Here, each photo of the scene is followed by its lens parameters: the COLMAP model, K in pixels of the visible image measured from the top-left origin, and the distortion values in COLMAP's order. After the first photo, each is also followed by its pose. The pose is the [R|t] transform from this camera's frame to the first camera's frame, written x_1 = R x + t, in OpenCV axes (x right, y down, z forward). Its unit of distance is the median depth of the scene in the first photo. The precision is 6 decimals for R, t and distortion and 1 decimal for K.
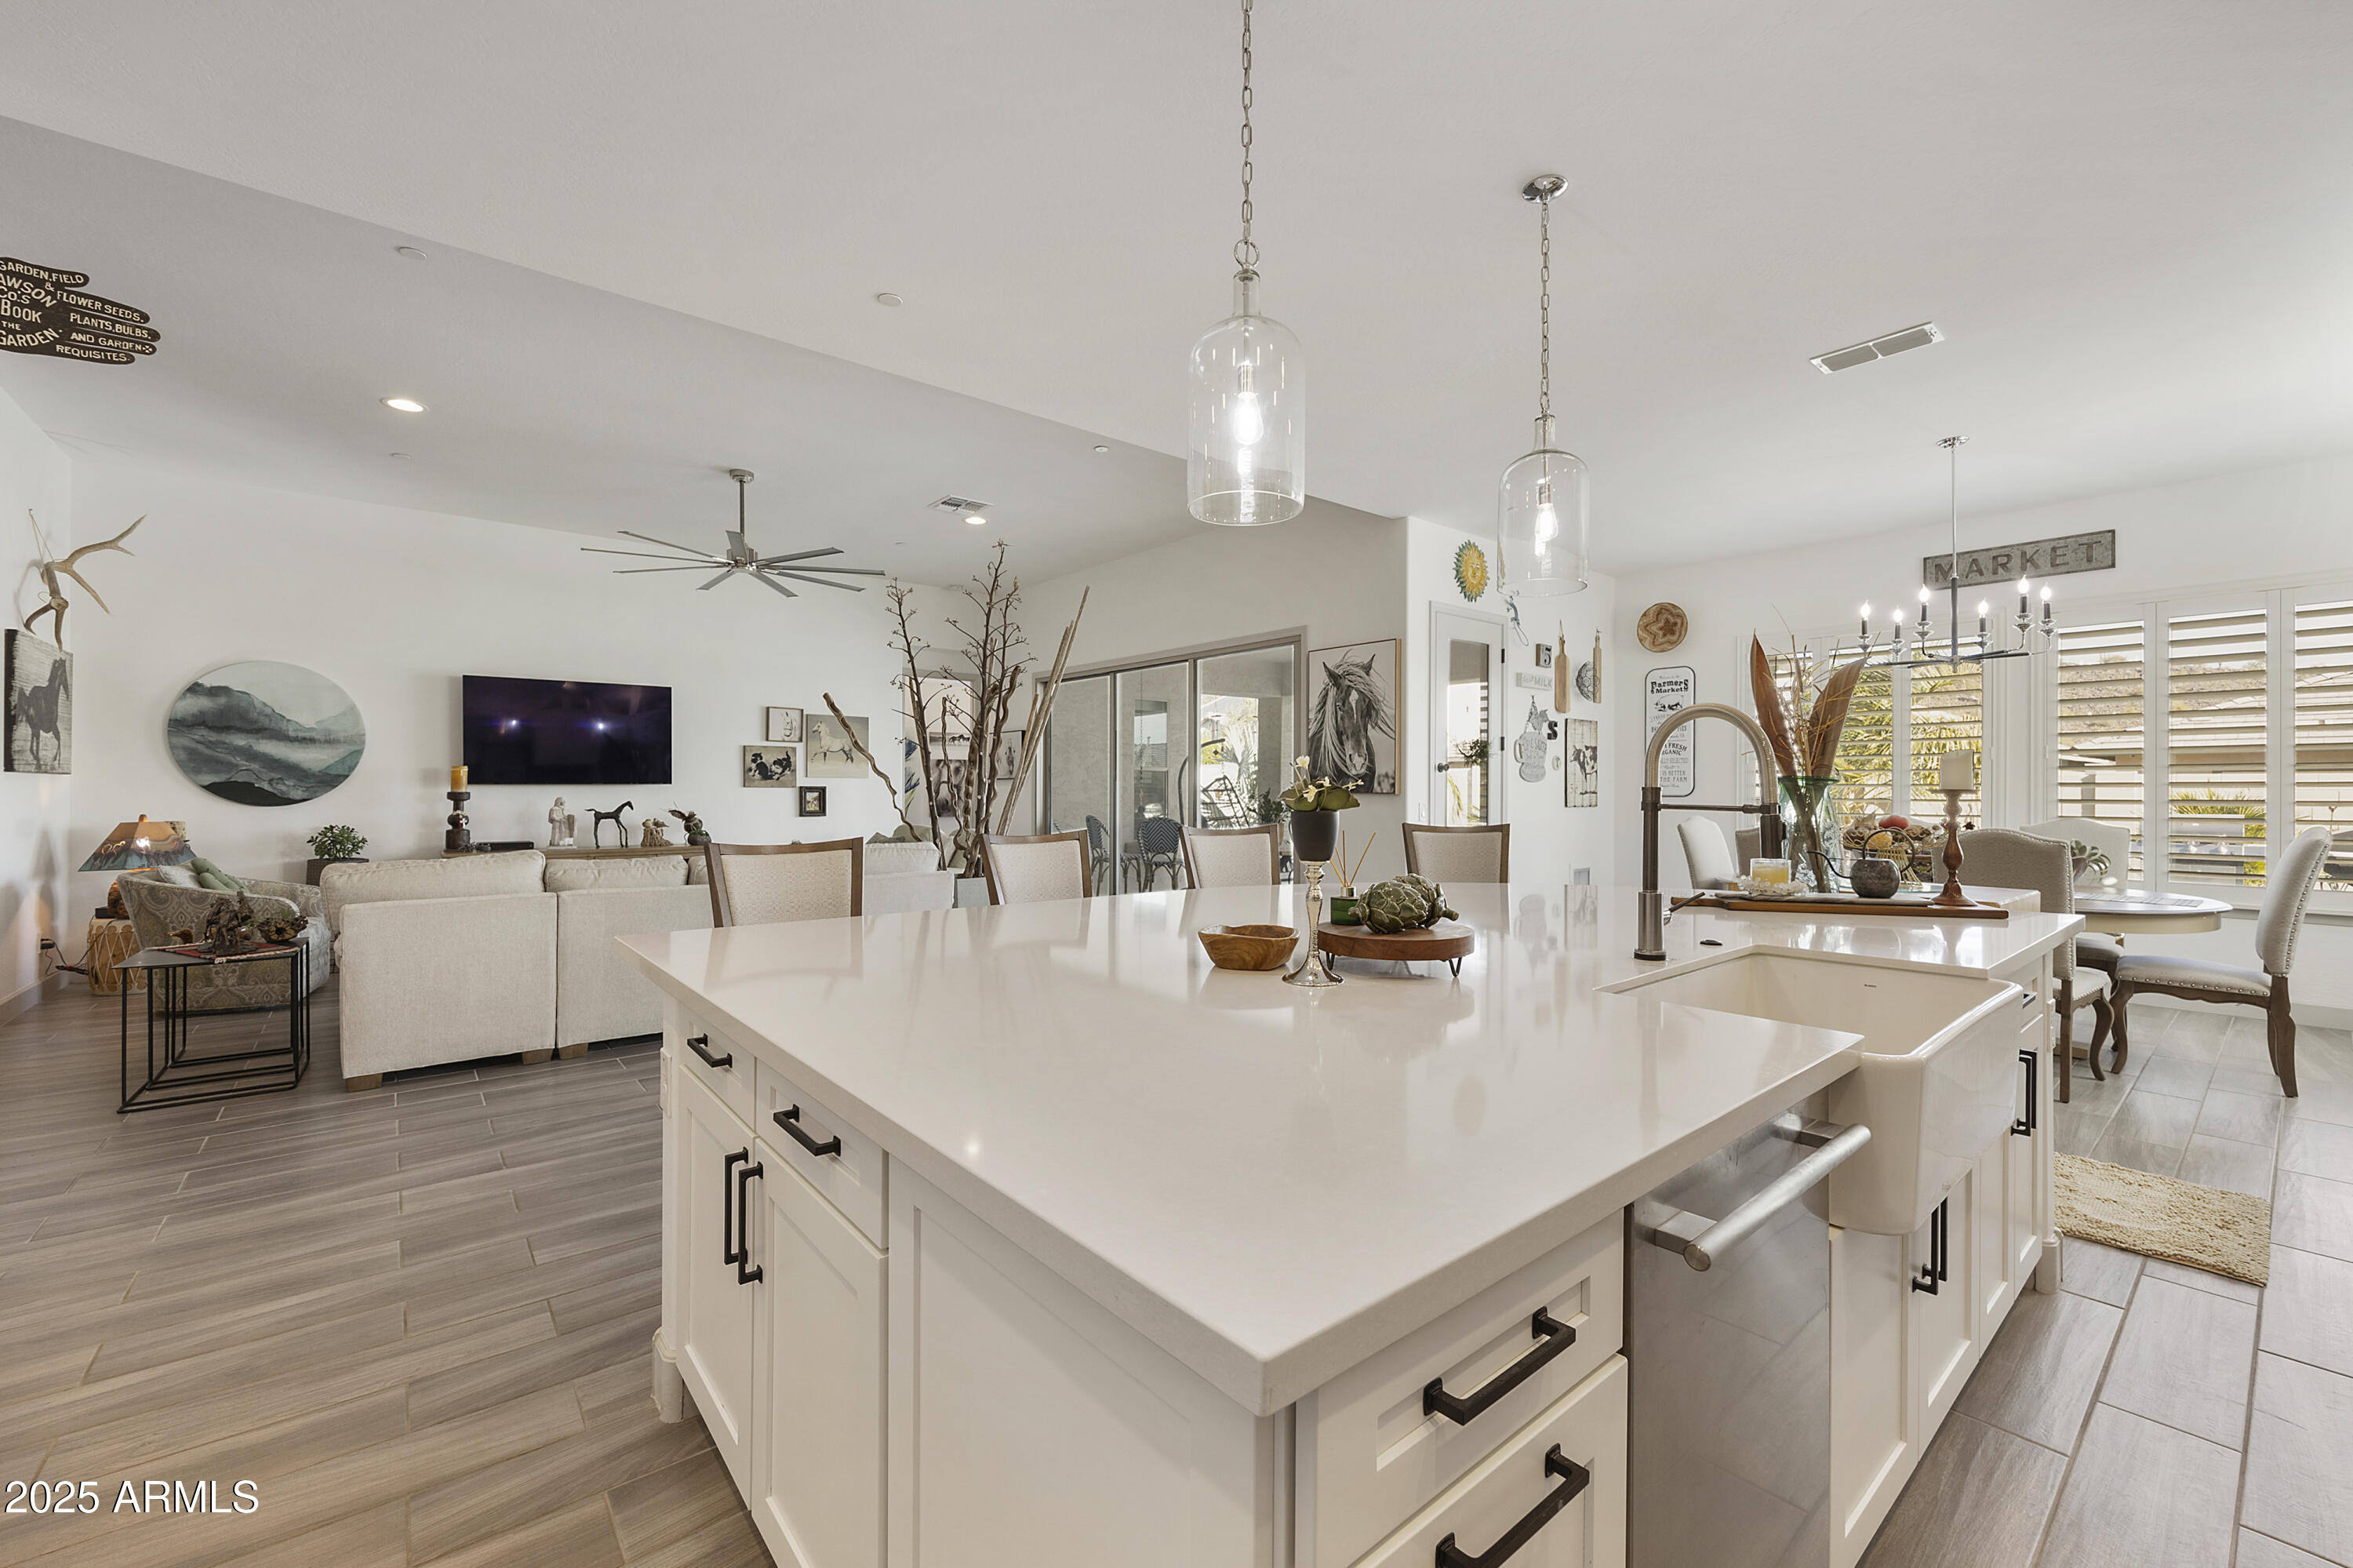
lens RADIAL K [[935.2, 0, 1153.3], [0, 935.2, 789.1], [0, 0, 1]] dist [-0.002522, 0.000607]
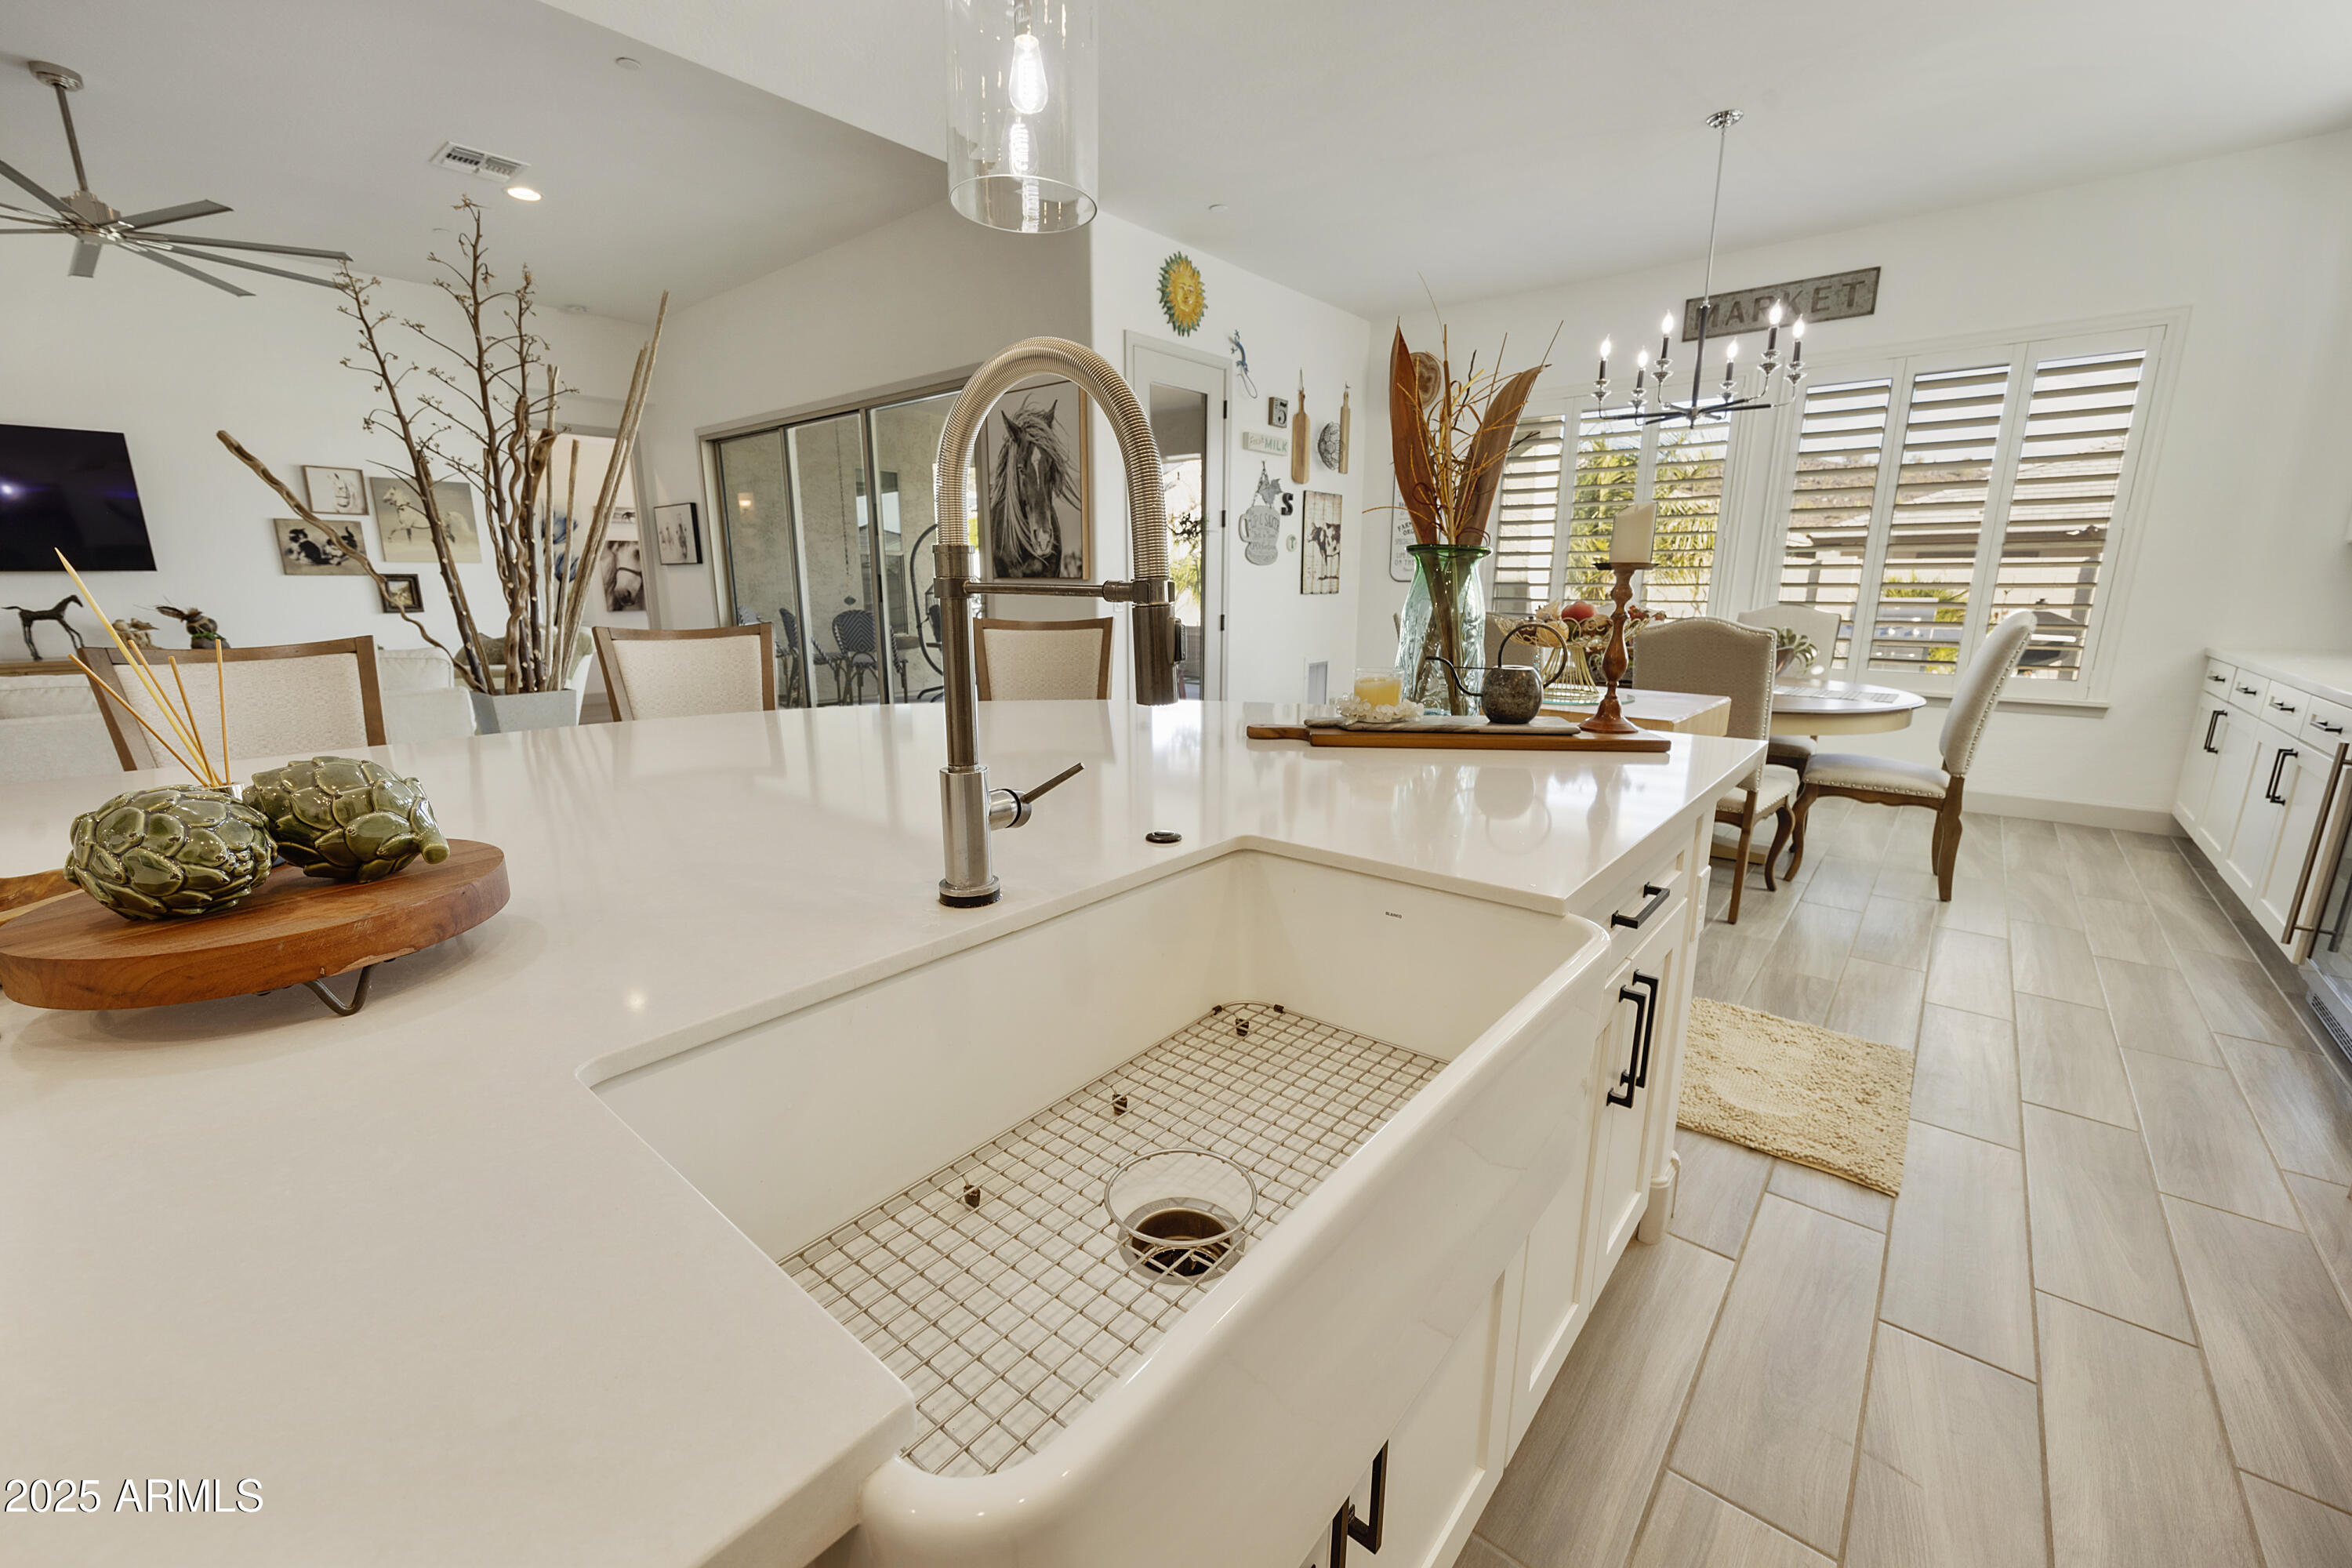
lens RADIAL K [[934.8, 0, 1140.3], [0, 934.8, 780.7], [0, 0, 1]] dist [-0.002522, 0.000607]
pose [[0.985549, -0.039471, 0.164730, 0.157397], [0.003644, 0.977187, 0.212348, 0.003827], [-0.169353, -0.208679, 0.963209, 0.149774]]
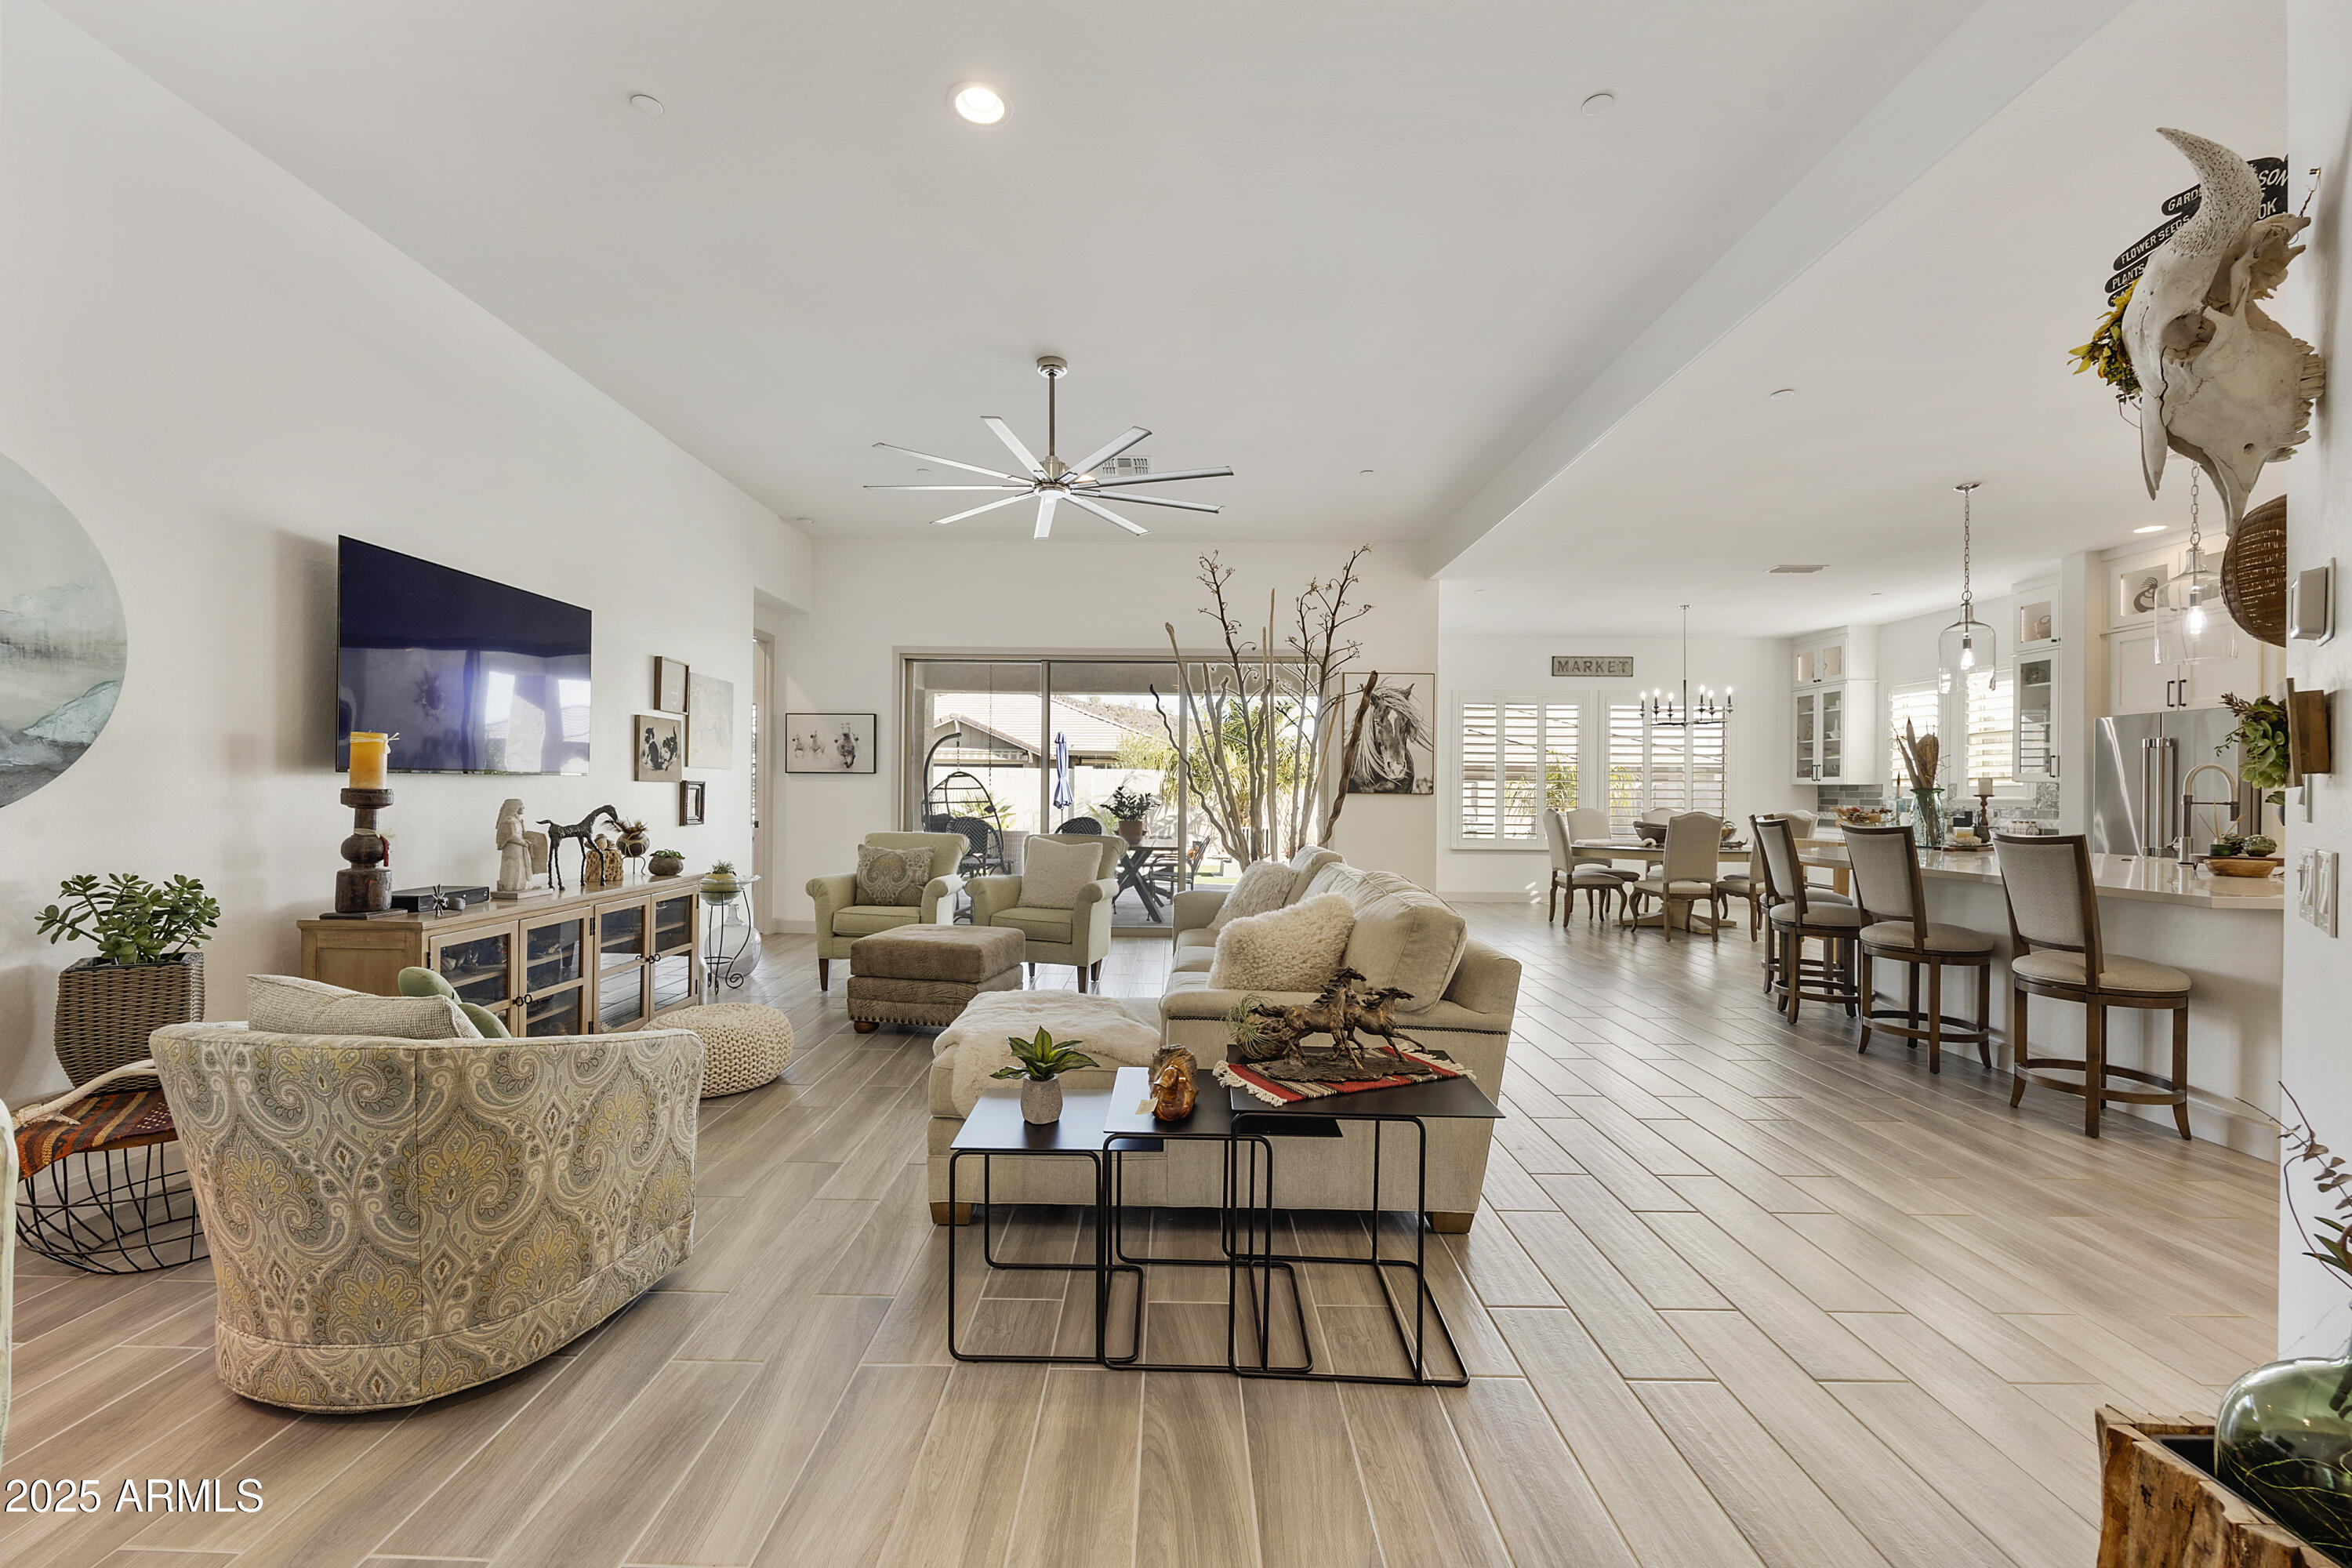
lens RADIAL K [[934.8, 0, 1155.4], [0, 934.8, 792.6], [0, 0, 1]] dist [-0.002522, 0.000607]
pose [[0.646352, 0.002123, 0.763036, -0.919334], [-0.007943, 0.999961, 0.003947, 0.000467], [-0.762998, -0.008612, 0.646344, 0.437786]]
